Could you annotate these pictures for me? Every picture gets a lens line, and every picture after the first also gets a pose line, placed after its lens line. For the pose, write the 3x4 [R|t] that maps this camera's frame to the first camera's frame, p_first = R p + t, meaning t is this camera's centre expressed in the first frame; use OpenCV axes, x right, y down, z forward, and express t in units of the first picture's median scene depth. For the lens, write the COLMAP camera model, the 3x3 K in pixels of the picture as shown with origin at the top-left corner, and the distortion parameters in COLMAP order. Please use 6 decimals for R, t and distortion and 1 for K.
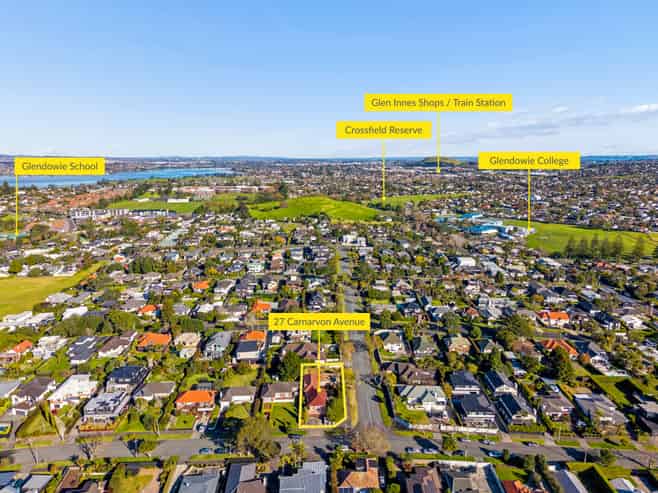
lens RADIAL K [[456.7, 0, 329.0], [0, 456.7, 246.5], [0, 0, 1]] dist [0.000713, -0.000142]
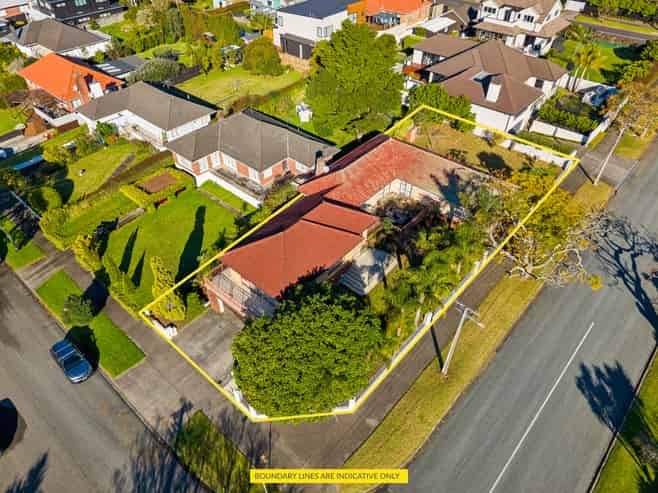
lens RADIAL K [[456.7, 0, 329.0], [0, 456.7, 246.5], [0, 0, 1]] dist [0.000713, -0.000142]
pose [[0.740569, 0.452123, -0.497135, 0.083917], [-0.147520, 0.831143, 0.536133, 0.211007], [0.655588, -0.323706, 0.682216, 0.827264]]
